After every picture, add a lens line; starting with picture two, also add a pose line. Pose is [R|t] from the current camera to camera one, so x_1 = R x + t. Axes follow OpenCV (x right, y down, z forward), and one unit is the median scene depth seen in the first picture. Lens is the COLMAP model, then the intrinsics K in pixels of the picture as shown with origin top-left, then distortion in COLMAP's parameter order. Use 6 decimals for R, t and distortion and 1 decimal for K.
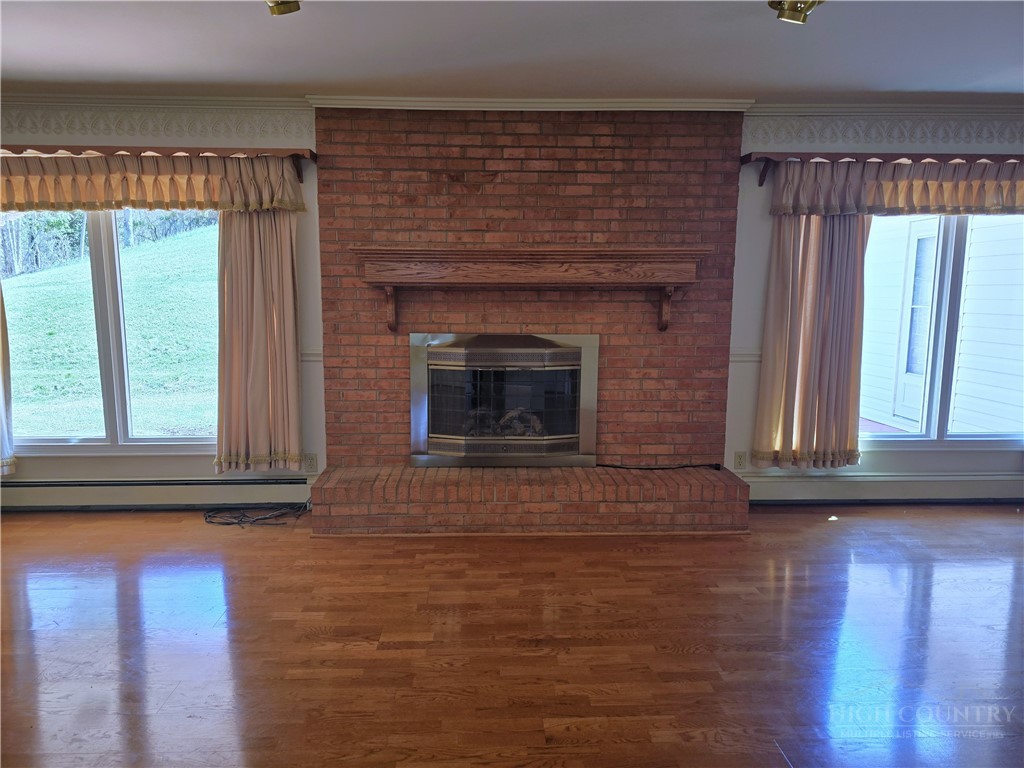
lens RADIAL K [[681.4, 0, 508.9], [0, 681.4, 387.7], [0, 0, 1]] dist [0.090723, -0.087251]
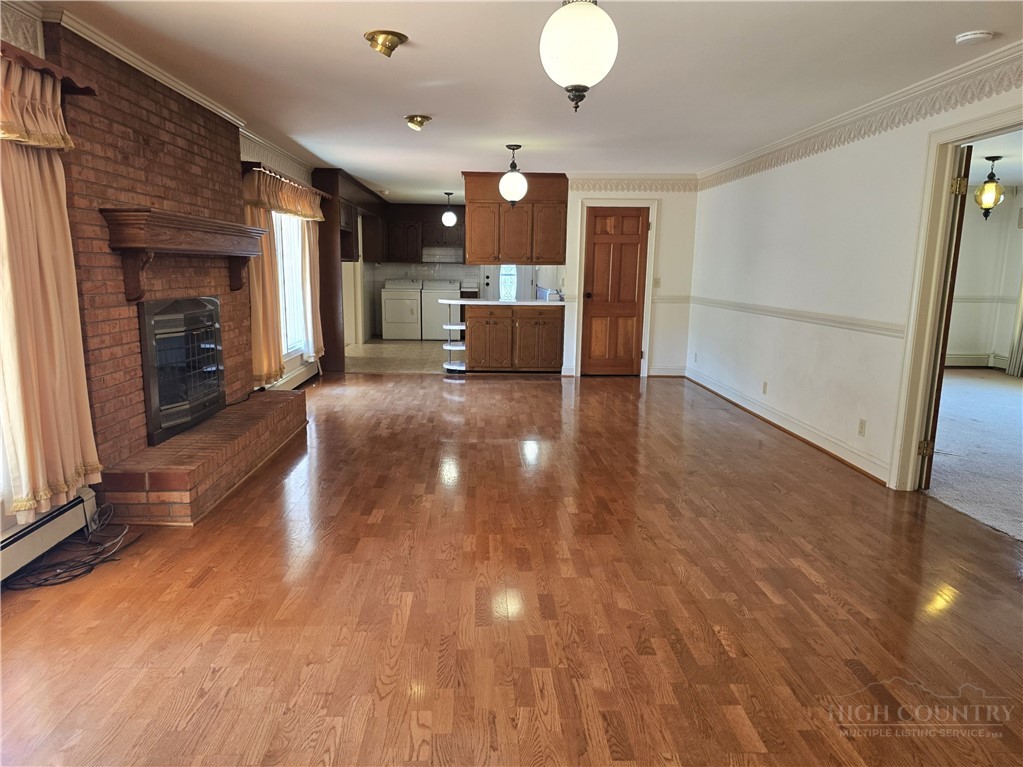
lens RADIAL K [[703.6, 0, 500.9], [0, 703.6, 389.5], [0, 0, 1]] dist [0.080043, -0.080309]
pose [[0.008496, -0.174376, 0.984642, -1.127620], [0.129197, 0.976616, 0.171840, -0.068848], [-0.991583, 0.125753, 0.030826, 0.505214]]
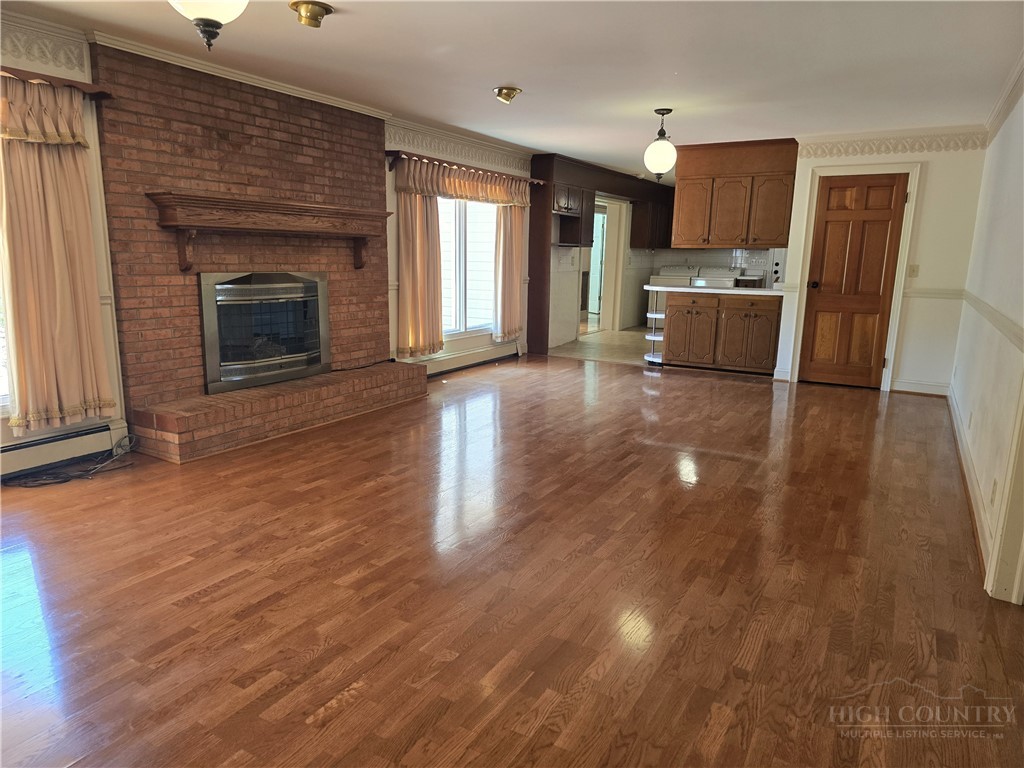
lens RADIAL K [[681.4, 0, 508.9], [0, 681.4, 387.7], [0, 0, 1]] dist [0.090723, -0.087251]
pose [[0.532452, -0.159400, 0.831316, -0.846484], [0.102768, 0.987017, 0.123433, 0.016426], [-0.840199, 0.019711, 0.541920, -0.024355]]
